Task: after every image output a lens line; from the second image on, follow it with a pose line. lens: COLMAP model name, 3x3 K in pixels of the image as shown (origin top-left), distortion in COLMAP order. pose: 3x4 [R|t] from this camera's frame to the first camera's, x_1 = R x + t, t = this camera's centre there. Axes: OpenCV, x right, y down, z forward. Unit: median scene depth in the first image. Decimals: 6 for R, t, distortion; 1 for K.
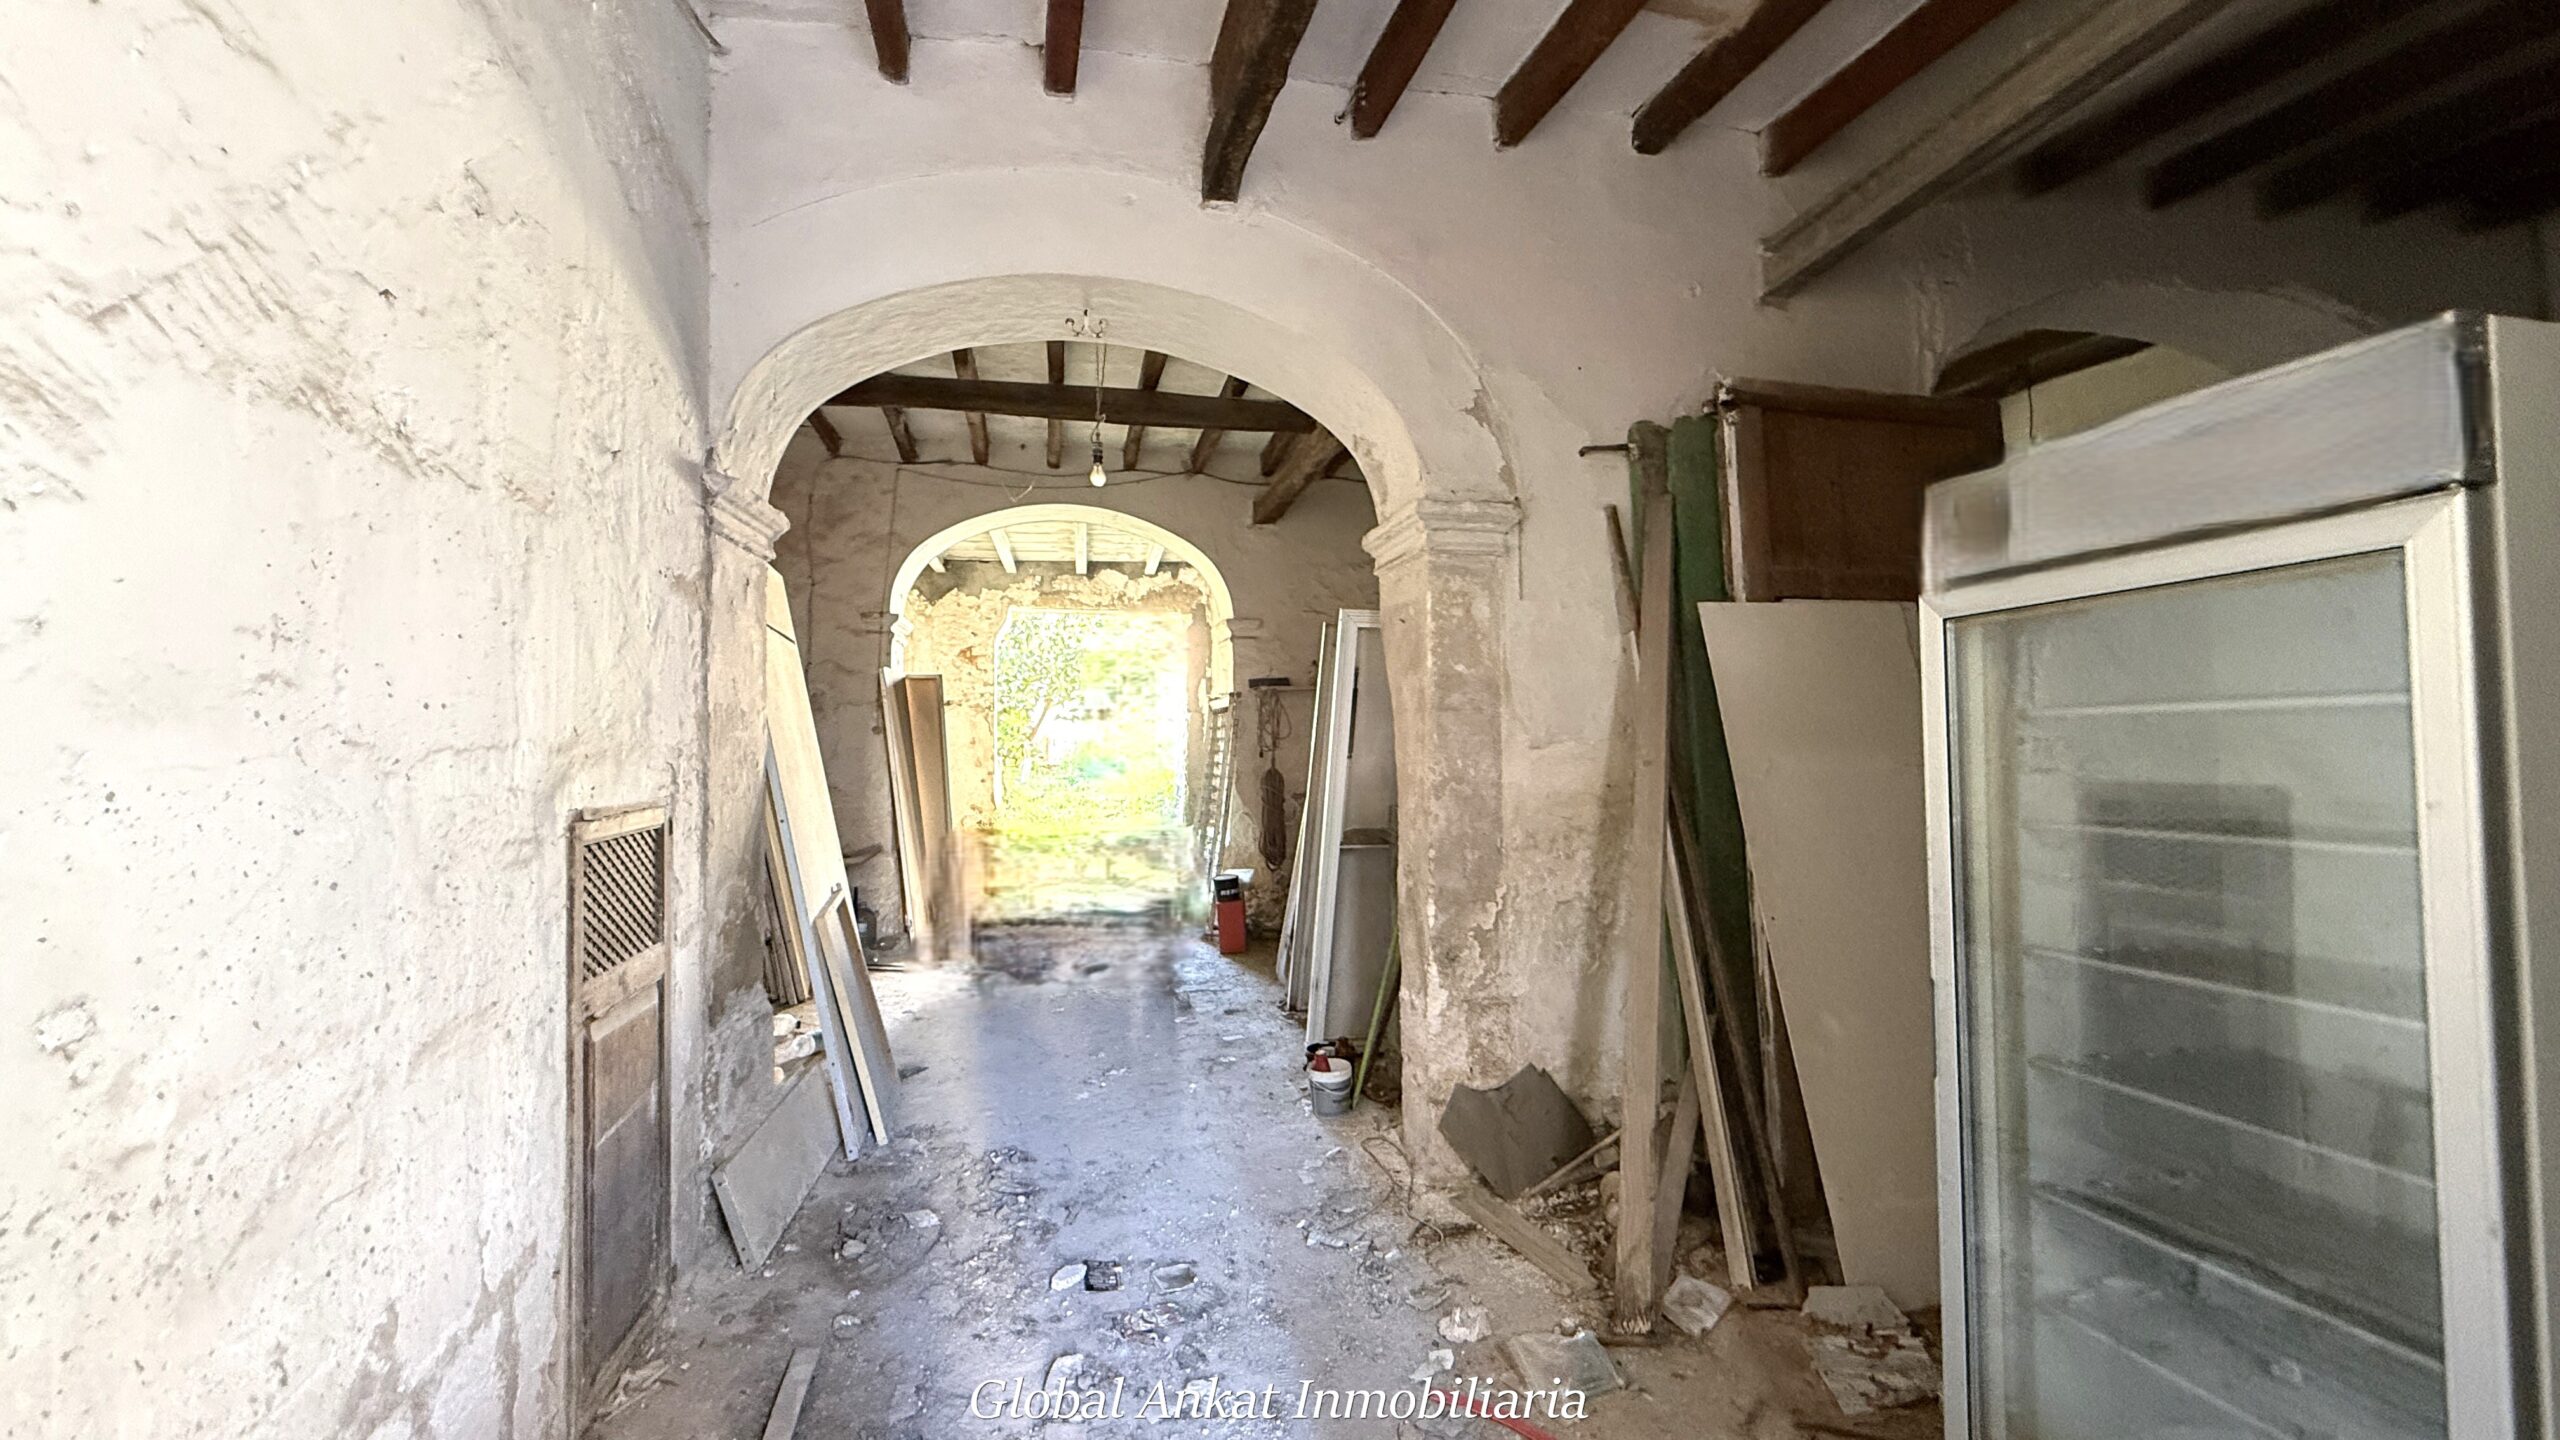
lens RADIAL K [[1020.2, 0, 1279.8], [0, 1020.2, 715.0], [0, 0, 1]] dist [-0.001418, 0.000315]
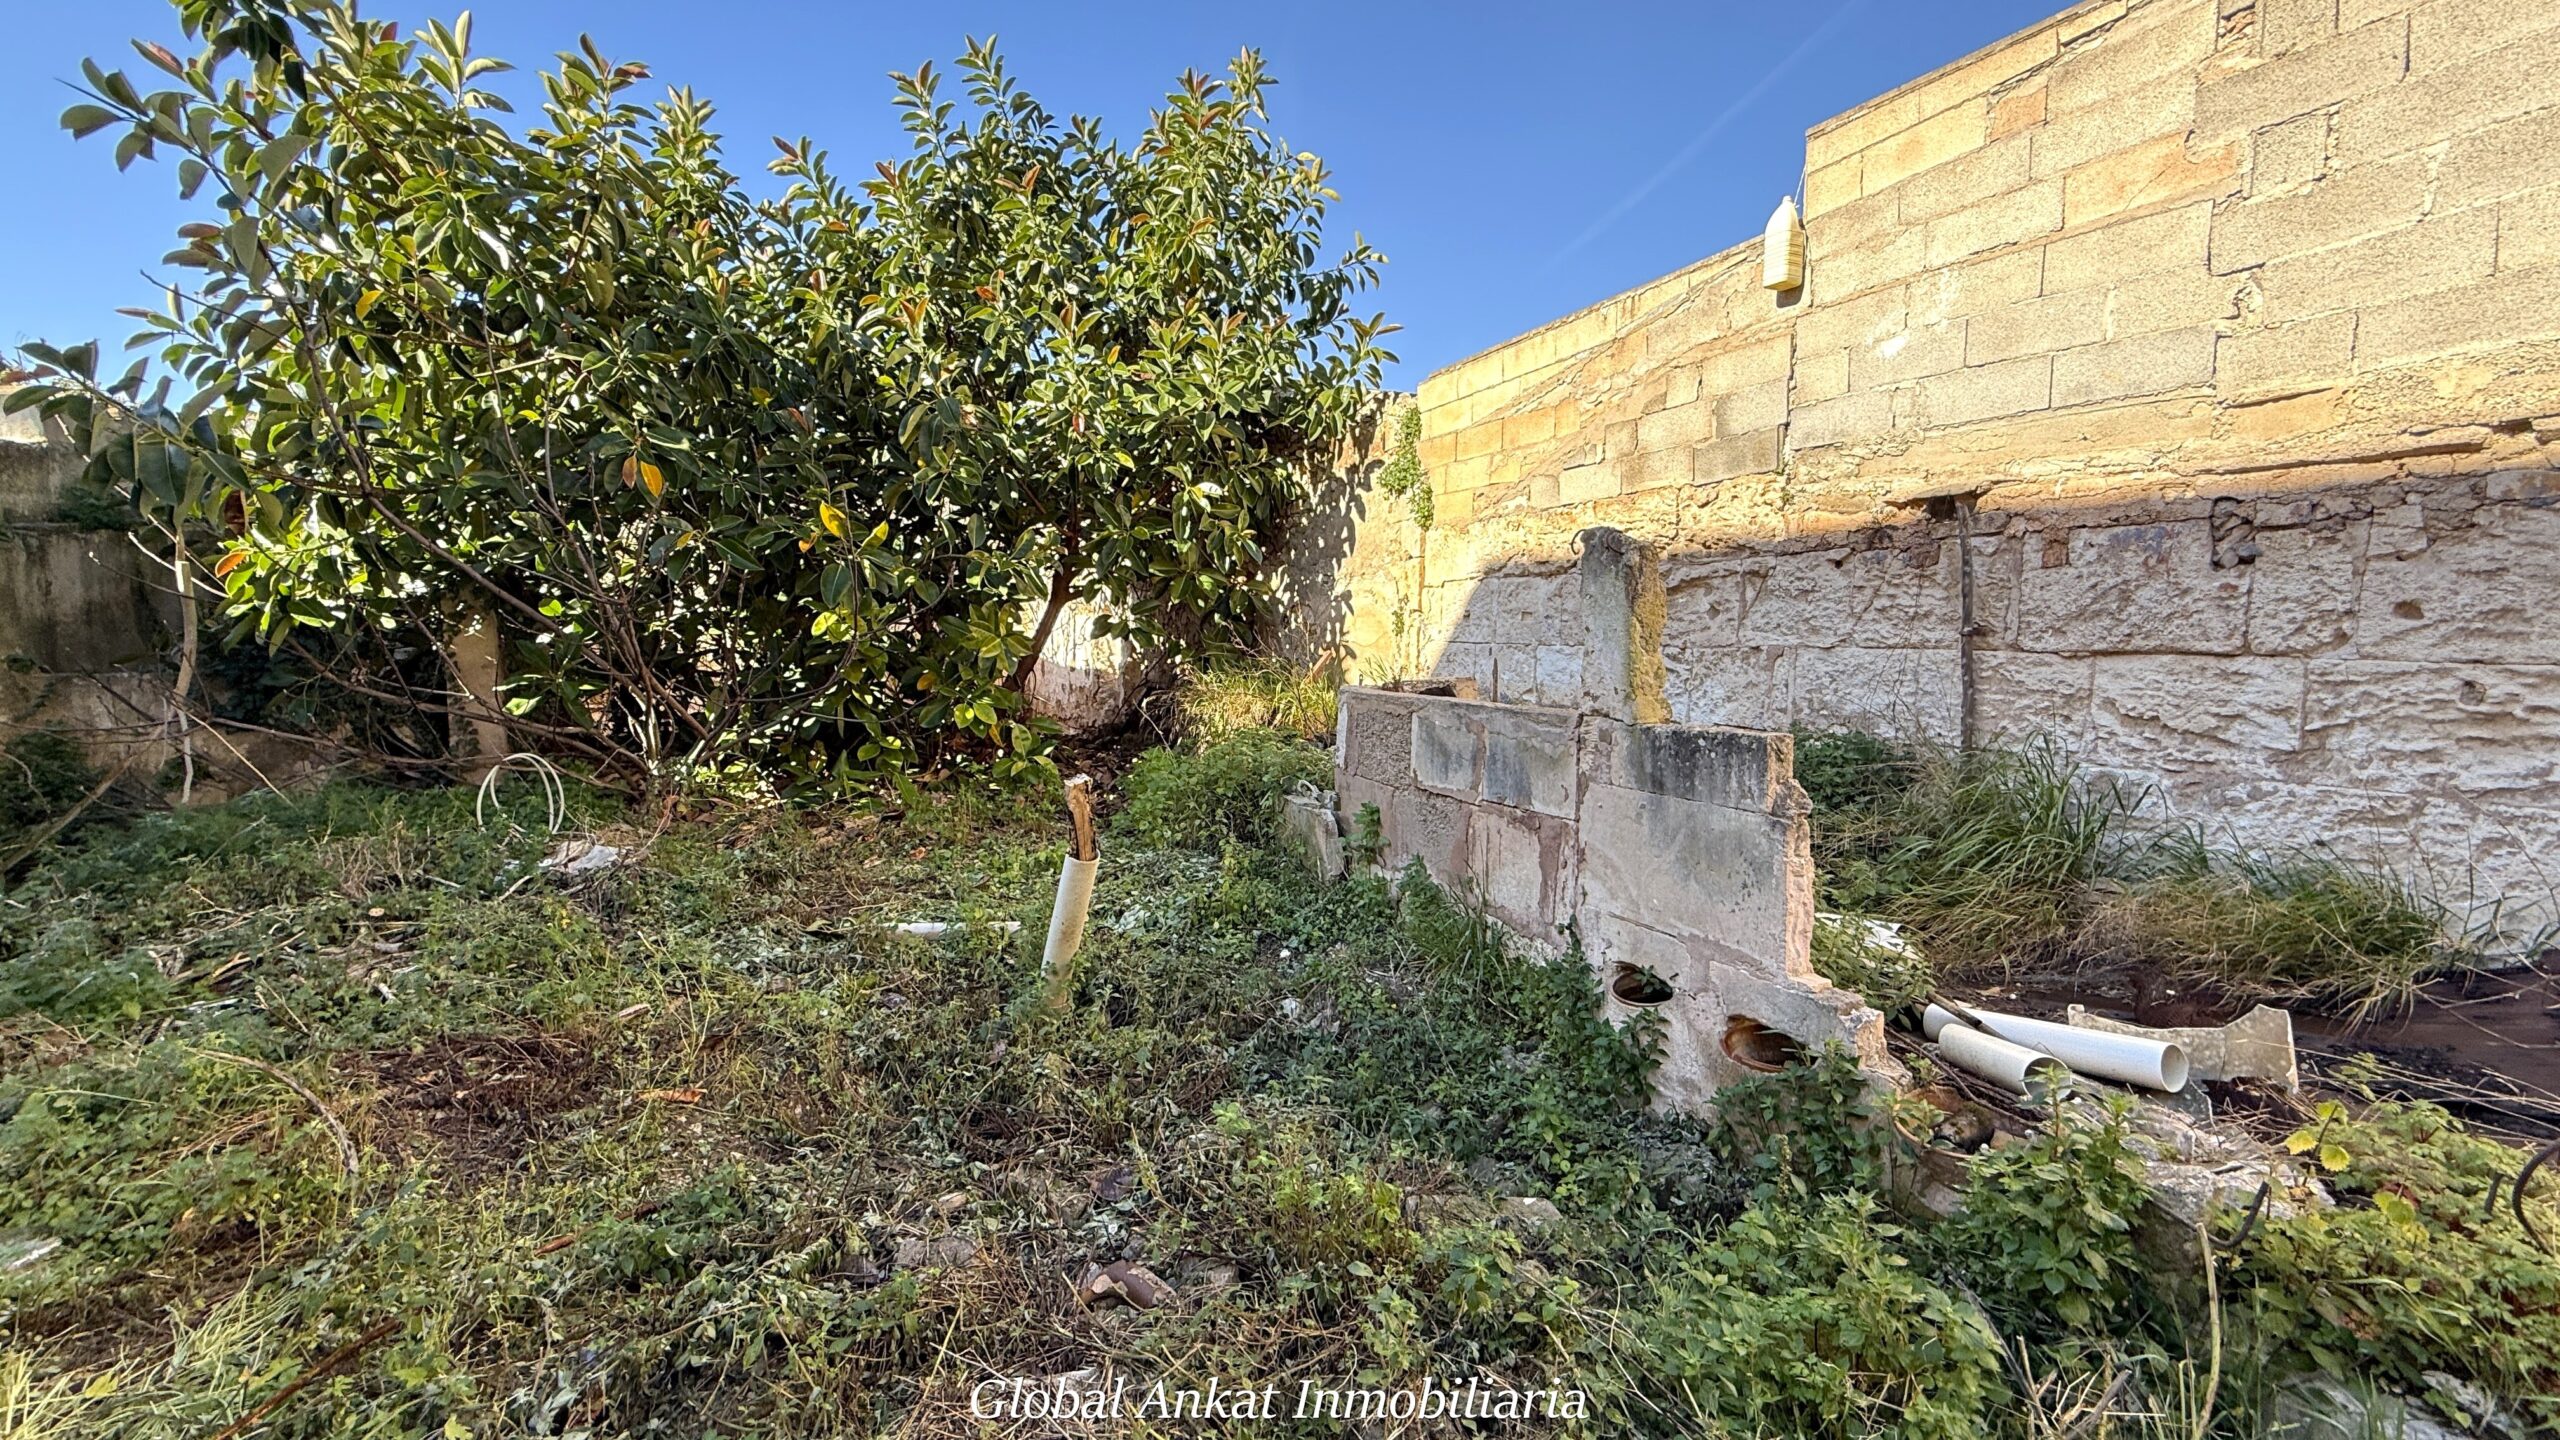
lens RADIAL K [[1020.2, 0, 1271.8], [0, 1020.2, 712.9], [0, 0, 1]] dist [-0.001418, 0.000315]
pose [[0.998707, 0.005943, 0.050483, -0.369308], [-0.010871, 0.995136, 0.097914, -0.006866], [-0.049656, -0.098336, 0.993914, 1.346389]]
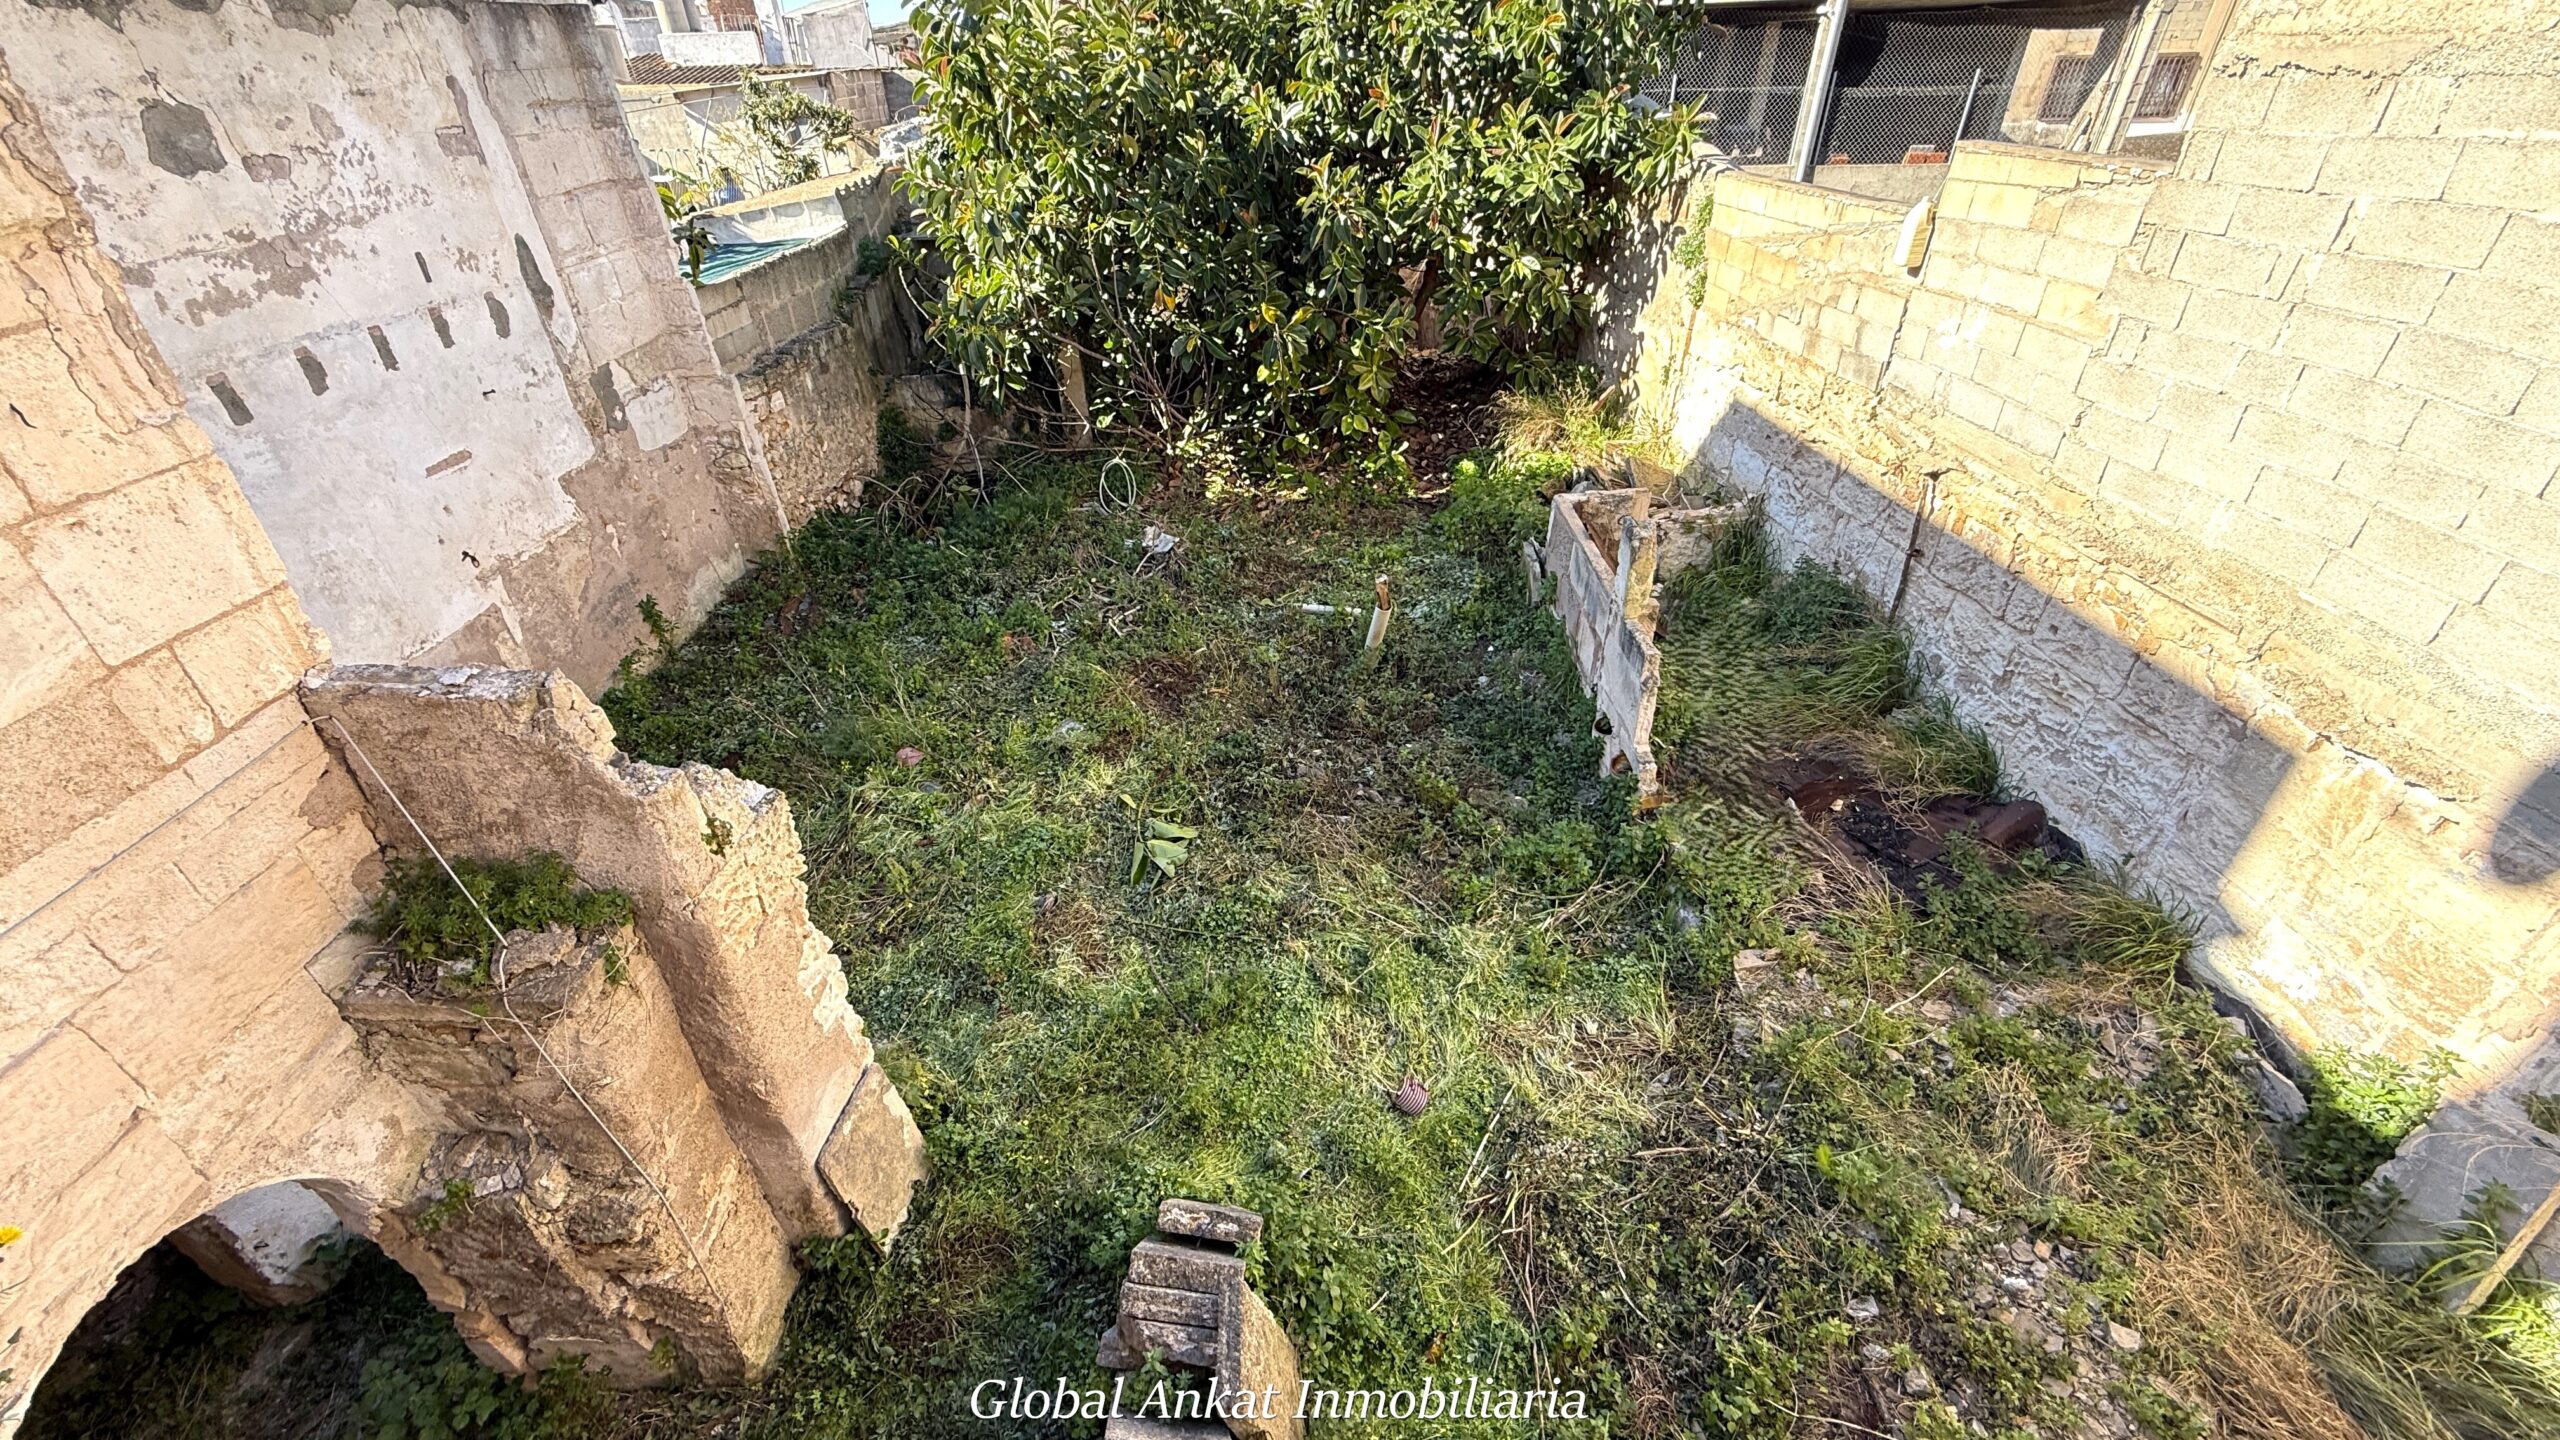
lens RADIAL K [[1020.2, 0, 1271.8], [0, 1020.2, 720.3], [0, 0, 1]] dist [-0.001418, 0.000315]
pose [[0.942628, 0.169427, -0.287657, -0.272207], [0.027371, 0.819527, 0.572386, -0.265009], [0.332720, -0.547421, 0.767872, 1.069652]]
